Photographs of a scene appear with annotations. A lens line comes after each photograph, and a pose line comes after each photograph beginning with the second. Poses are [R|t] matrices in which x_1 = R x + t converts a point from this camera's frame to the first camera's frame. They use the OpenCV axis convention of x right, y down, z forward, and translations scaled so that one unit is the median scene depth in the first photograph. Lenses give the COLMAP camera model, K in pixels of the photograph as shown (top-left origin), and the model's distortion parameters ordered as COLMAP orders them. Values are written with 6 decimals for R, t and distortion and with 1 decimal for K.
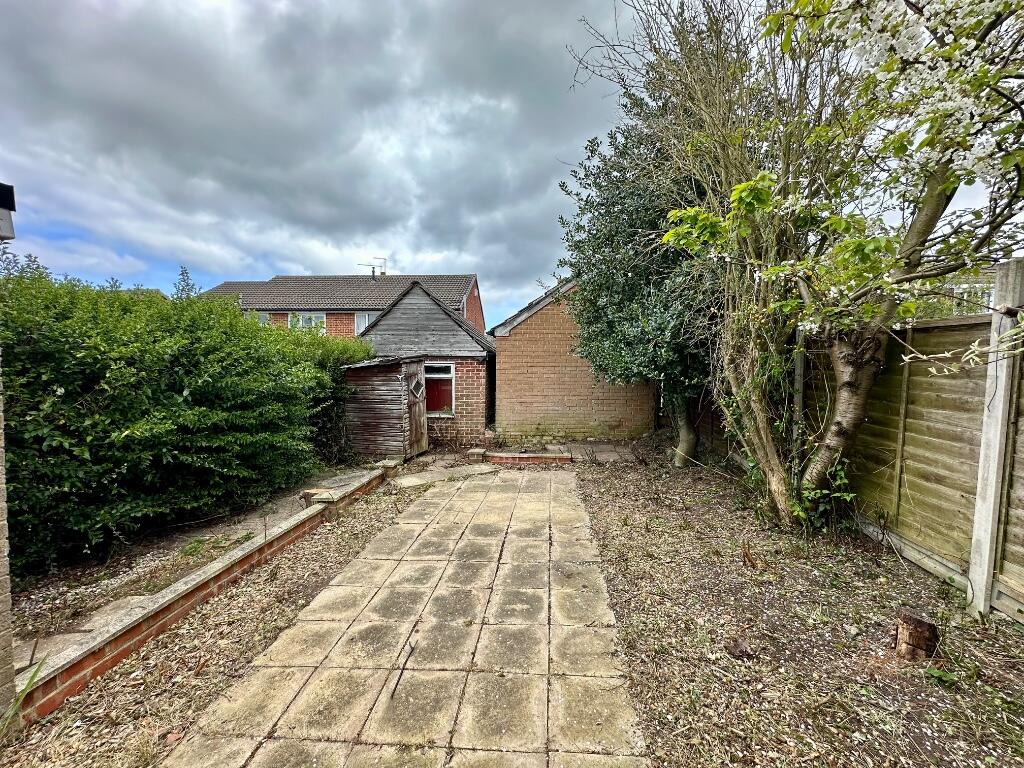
lens RADIAL K [[410.3, 0, 513.2], [0, 410.3, 383.2], [0, 0, 1]] dist [0.001987, 0.000028]
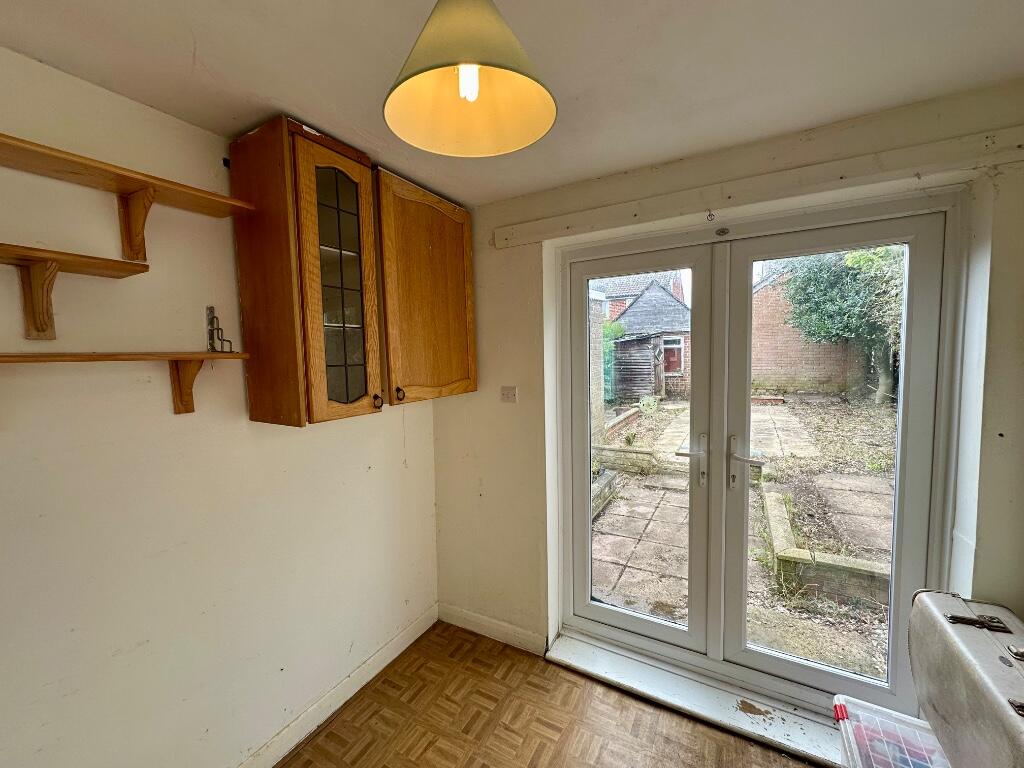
lens RADIAL K [[410.3, 0, 514.6], [0, 410.3, 383.8], [0, 0, 1]] dist [0.001987, 0.000028]
pose [[0.910694, 0.003716, -0.413065, -0.101318], [0.016162, 0.998873, 0.044619, 0.043792], [0.412765, -0.047311, 0.909608, -0.564718]]
